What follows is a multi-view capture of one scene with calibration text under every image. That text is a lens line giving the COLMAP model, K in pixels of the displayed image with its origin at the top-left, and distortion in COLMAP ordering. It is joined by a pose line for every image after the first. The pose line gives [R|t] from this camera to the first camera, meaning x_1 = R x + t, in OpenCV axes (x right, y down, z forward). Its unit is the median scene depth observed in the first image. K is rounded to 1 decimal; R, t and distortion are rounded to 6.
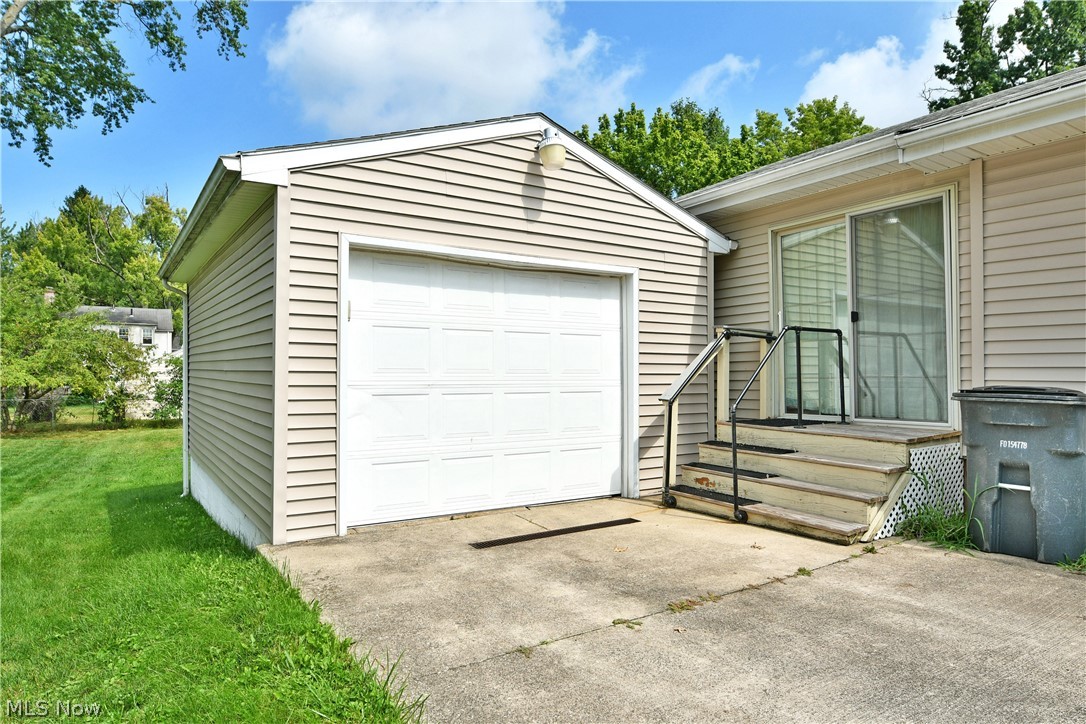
lens RADIAL K [[637.7, 0, 543.0], [0, 637.7, 362.0], [0, 0, 1]] dist [-0.008144, -0.002594]
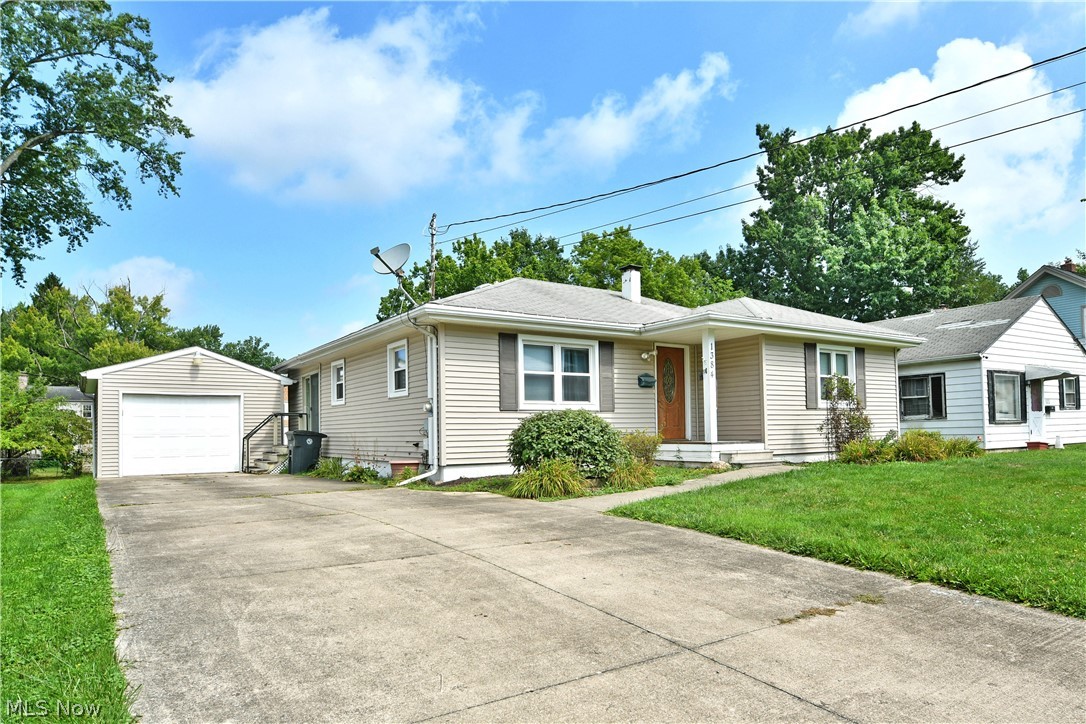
lens RADIAL K [[669.8, 0, 591.8], [0, 669.8, 412.2], [0, 0, 1]] dist [-0.000269, -0.001535]
pose [[0.998688, -0.018171, 0.047884, 0.307421], [0.019122, 0.999627, -0.019493, 0.005936], [-0.047512, 0.020383, 0.998663, -0.410902]]
